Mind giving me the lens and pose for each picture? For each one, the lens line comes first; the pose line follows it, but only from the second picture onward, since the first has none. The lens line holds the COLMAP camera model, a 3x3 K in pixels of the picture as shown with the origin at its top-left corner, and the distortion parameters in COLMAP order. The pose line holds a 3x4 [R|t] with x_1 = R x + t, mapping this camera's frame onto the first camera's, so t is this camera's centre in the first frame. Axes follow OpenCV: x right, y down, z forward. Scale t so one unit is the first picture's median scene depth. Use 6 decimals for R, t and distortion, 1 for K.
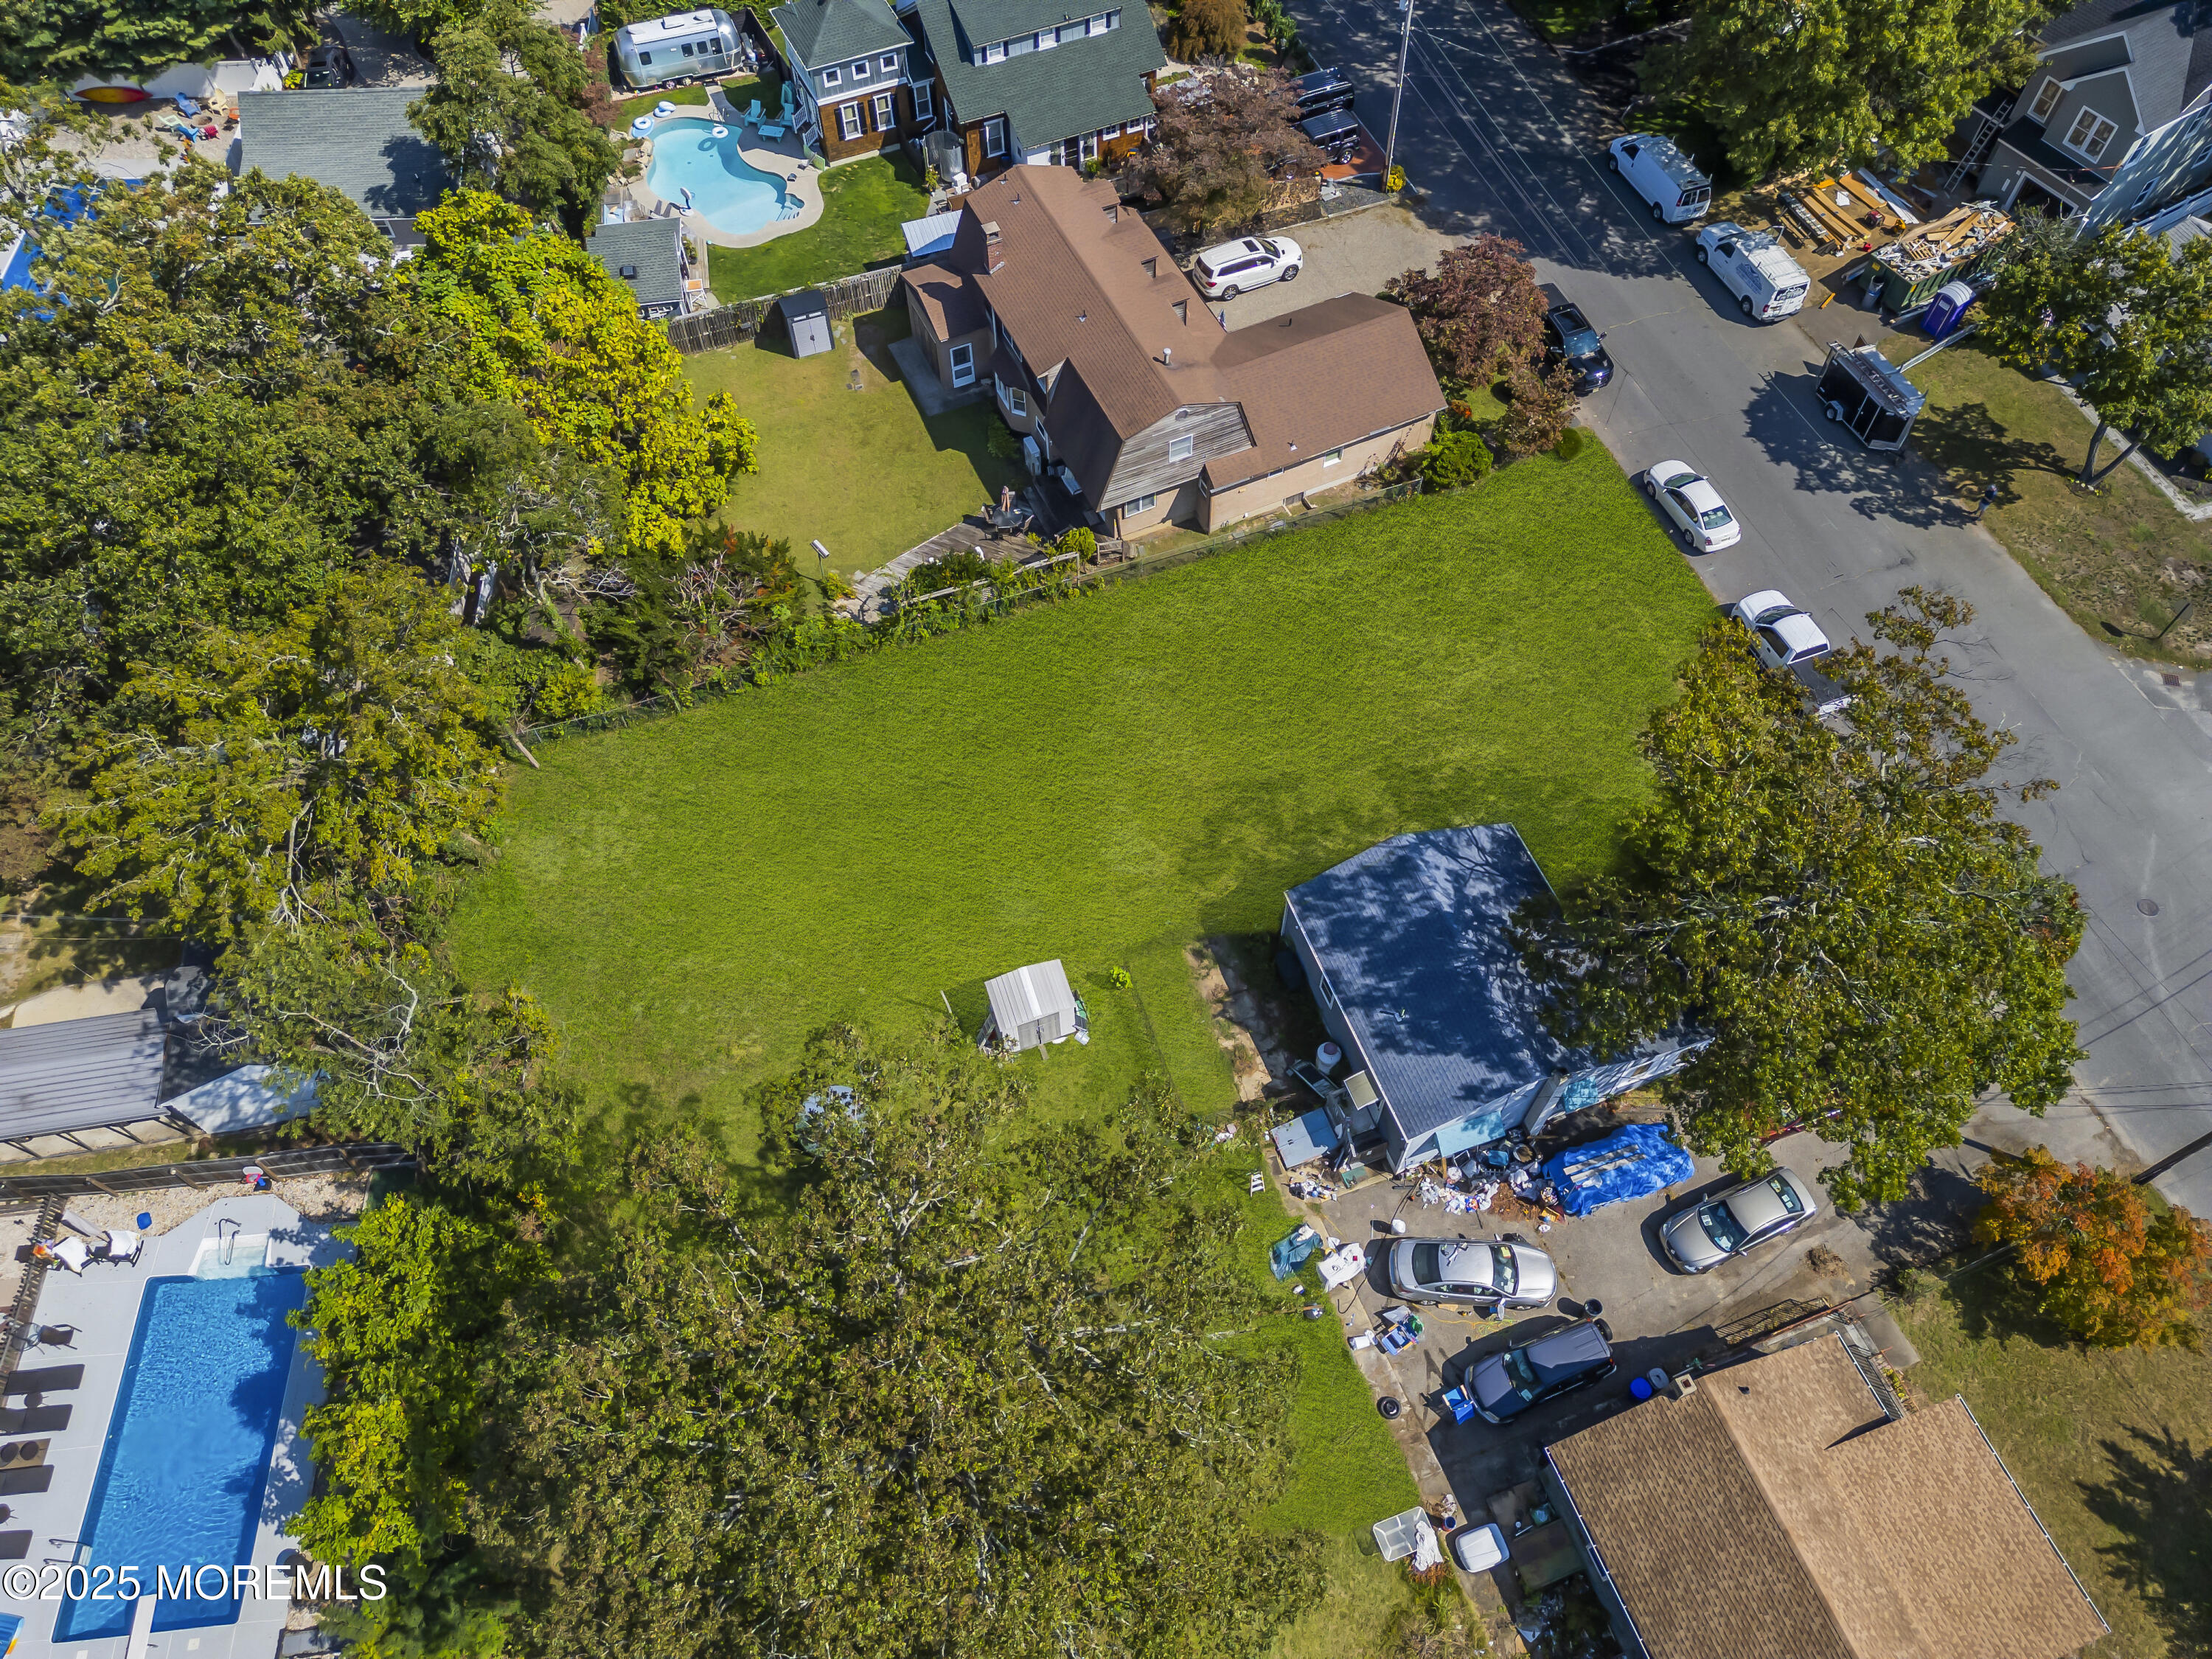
lens RADIAL K [[1551.1, 0, 1120.9], [0, 1551.1, 829.8], [0, 0, 1]] dist [0.068255, -0.066048]
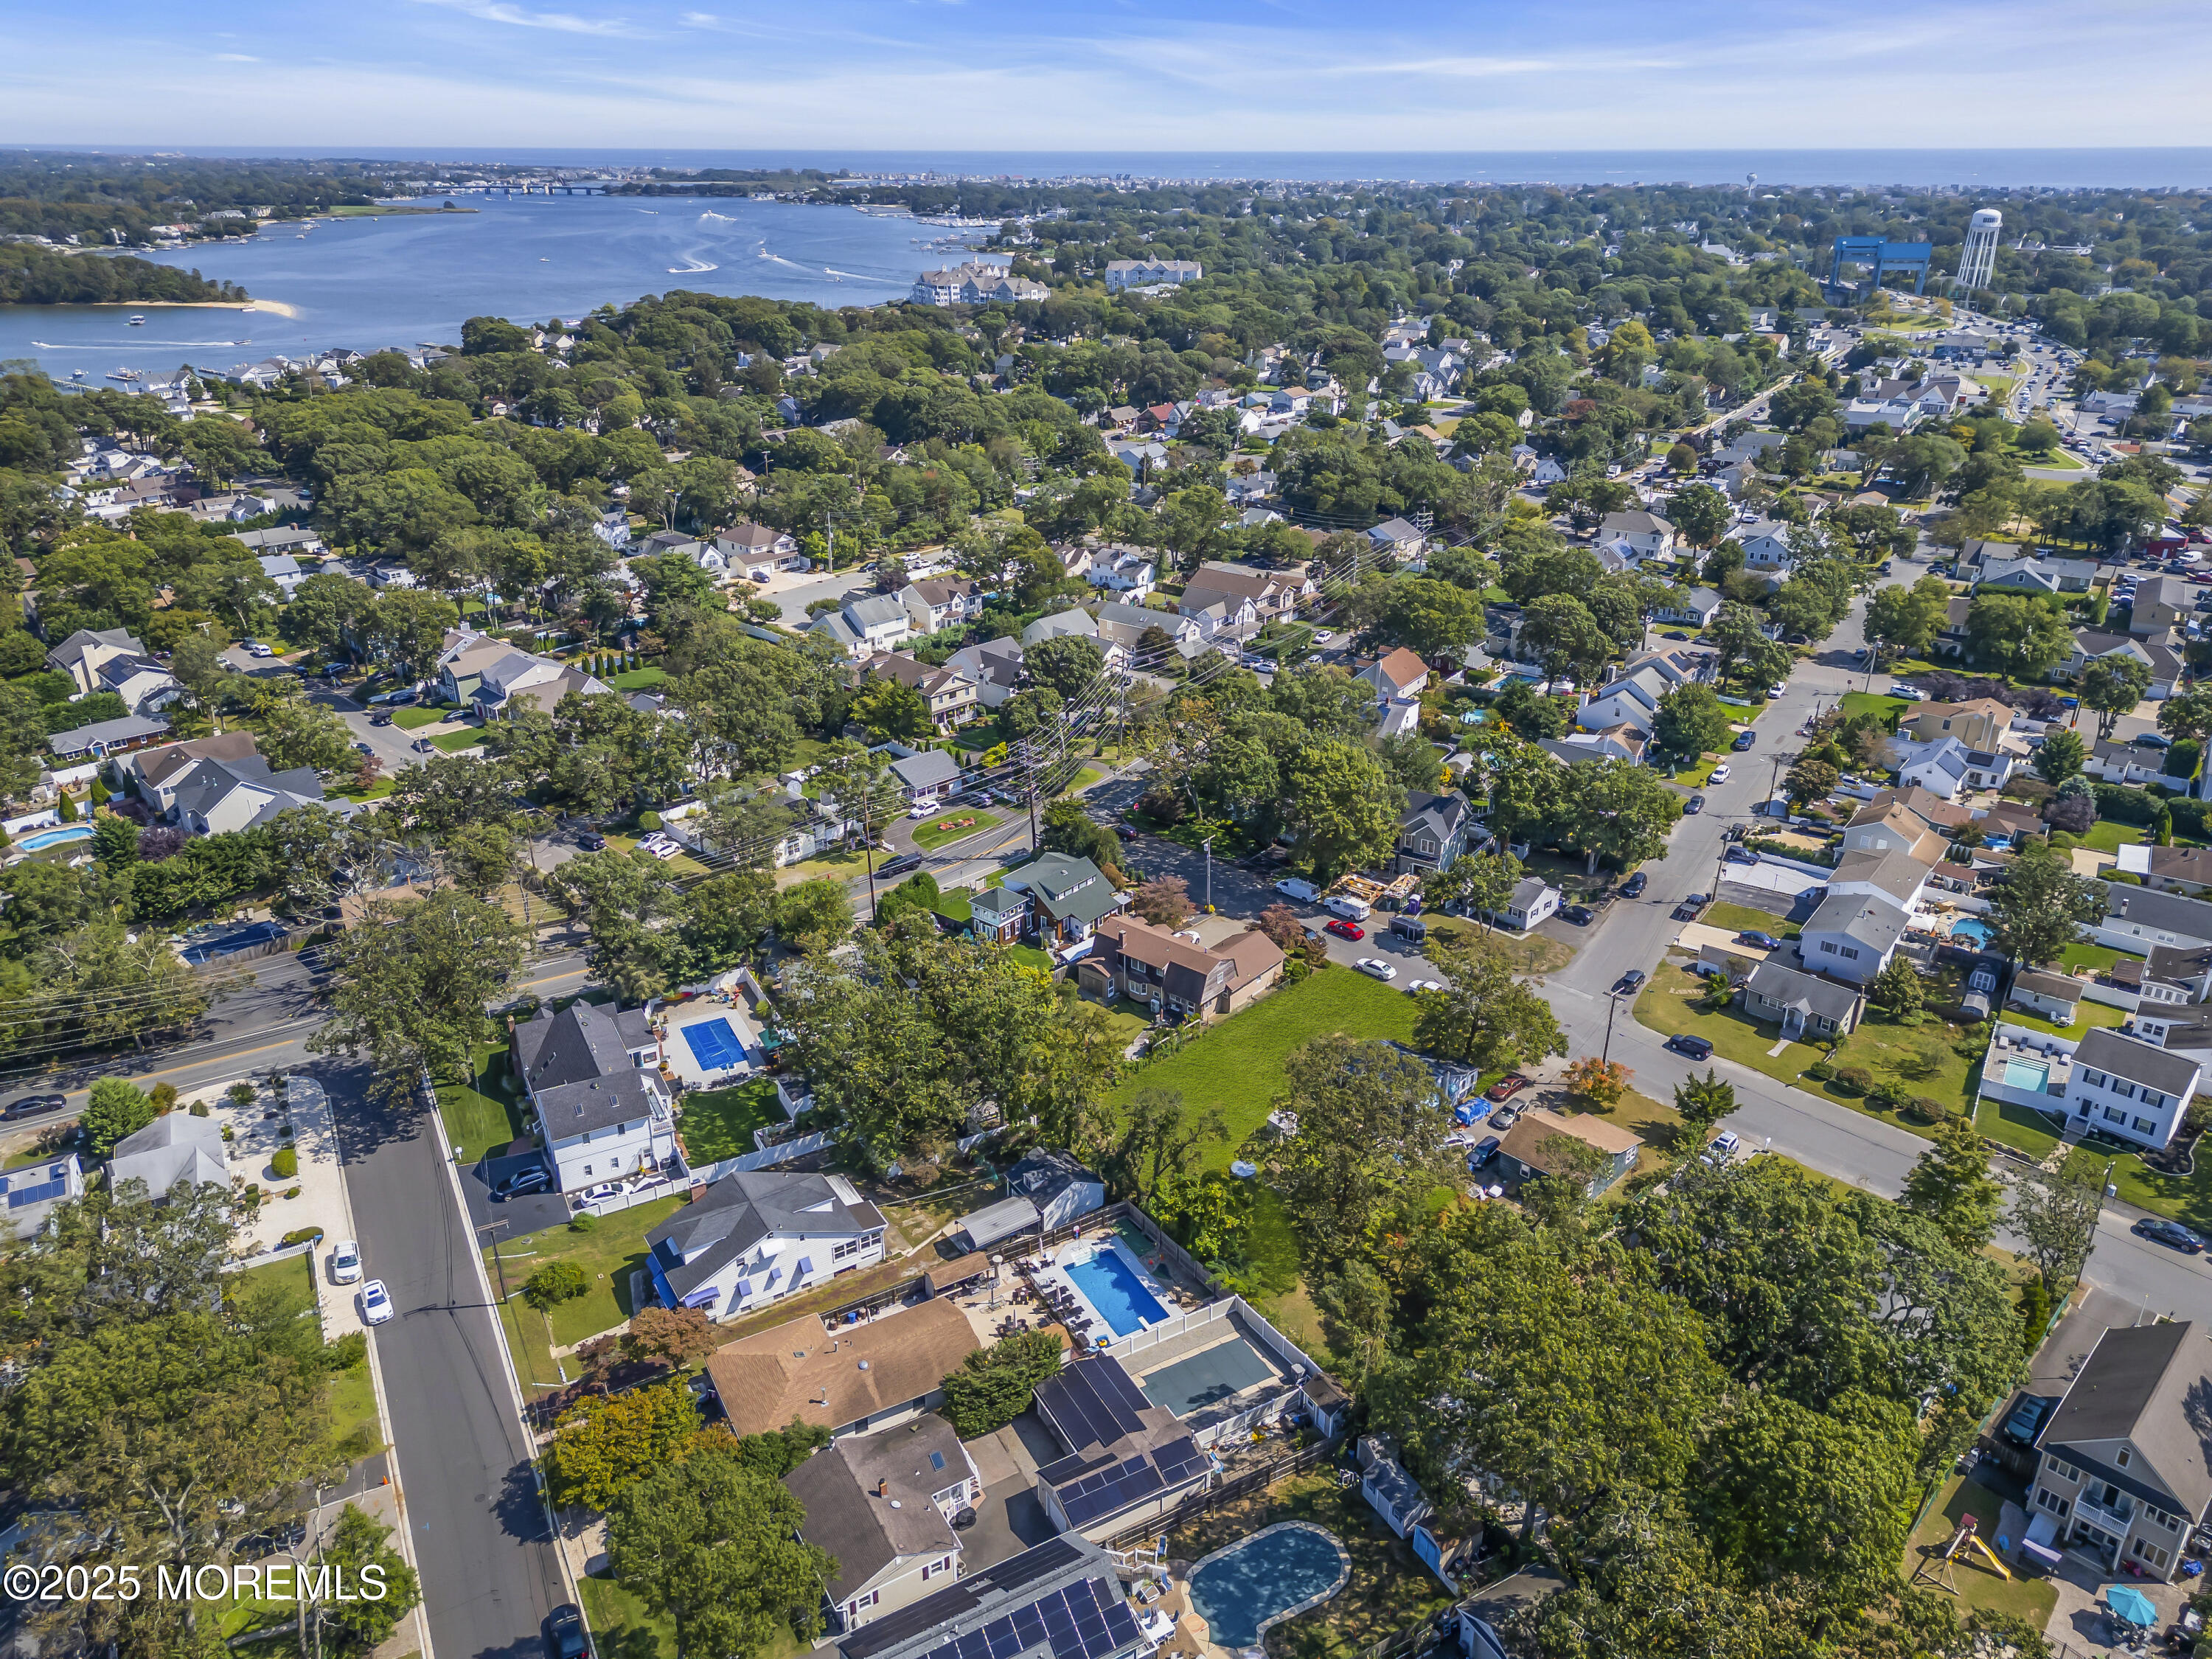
lens RADIAL K [[1551.1, 0, 1120.9], [0, 1551.1, 829.8], [0, 0, 1]] dist [0.068255, -0.066048]
pose [[0.903486, -0.168619, 0.394057, -1.143784], [0.359523, 0.798681, -0.482547, 0.800939], [-0.233359, 0.577647, 0.782219, -1.264950]]
